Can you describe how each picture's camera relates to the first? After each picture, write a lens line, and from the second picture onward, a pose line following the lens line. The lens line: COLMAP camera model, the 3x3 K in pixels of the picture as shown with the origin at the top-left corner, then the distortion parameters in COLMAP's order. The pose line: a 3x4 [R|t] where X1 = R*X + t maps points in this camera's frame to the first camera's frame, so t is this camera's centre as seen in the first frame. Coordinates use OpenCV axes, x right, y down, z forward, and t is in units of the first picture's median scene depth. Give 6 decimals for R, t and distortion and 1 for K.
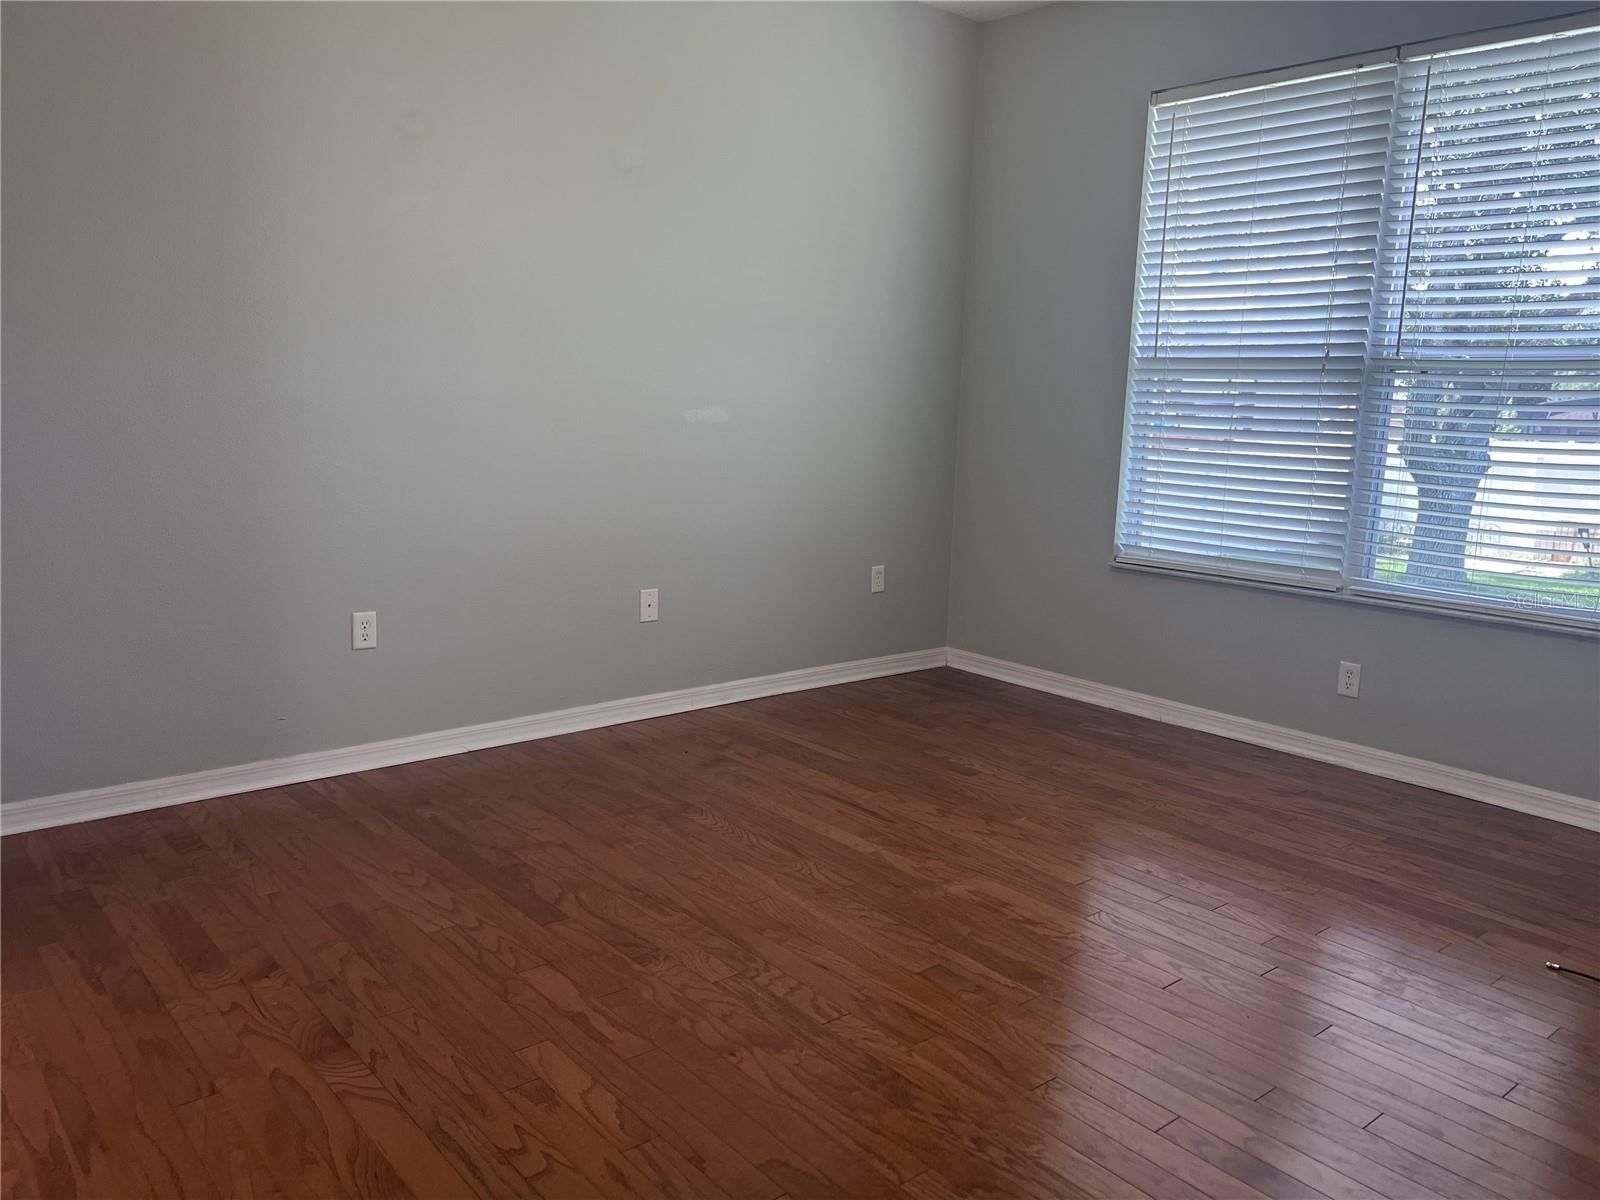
lens RADIAL K [[1218.0, 0, 822.5], [0, 1218.0, 601.0], [0, 0, 1]] dist [0.075606, -0.070132]
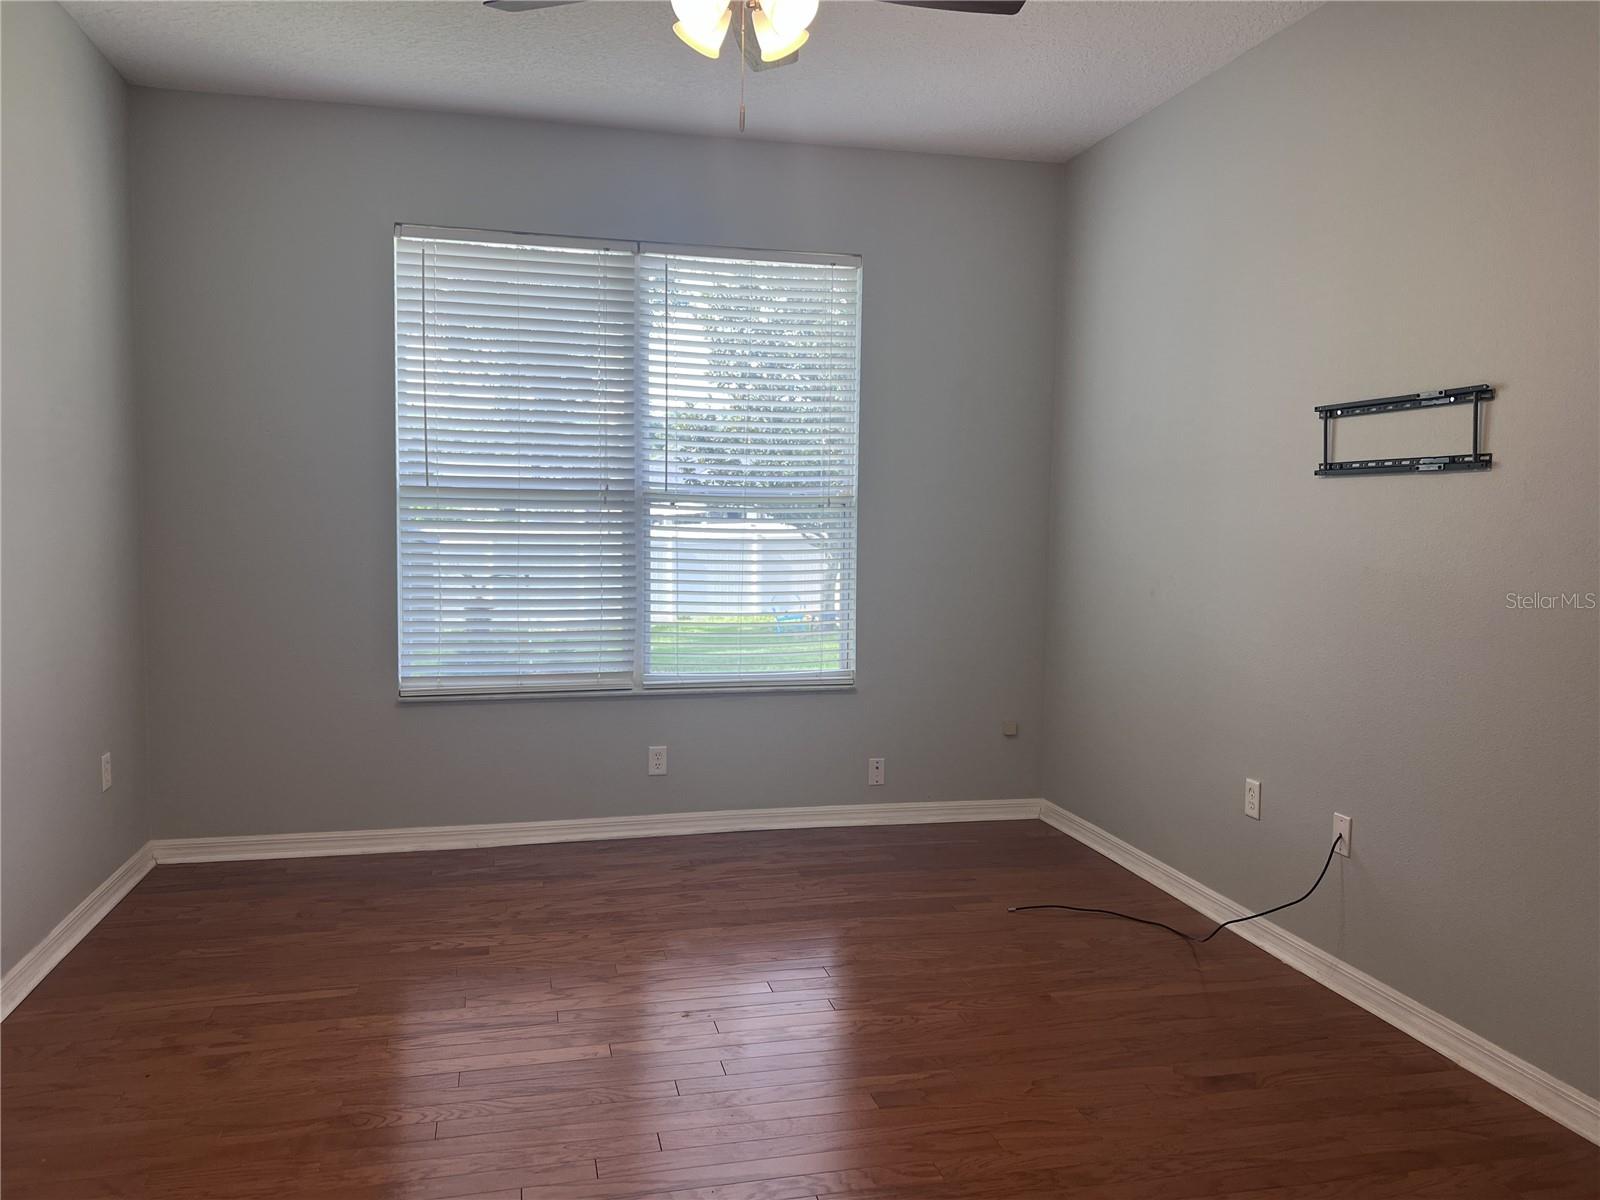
lens RADIAL K [[1198.2, 0, 800.6], [0, 1198.2, 588.0], [0, 0, 1]] dist [0.067608, -0.069089]
pose [[0.460364, -0.086473, 0.883508, -0.567339], [0.151001, 0.988369, 0.018055, -0.110984], [-0.874793, 0.125099, 0.468067, 0.361140]]
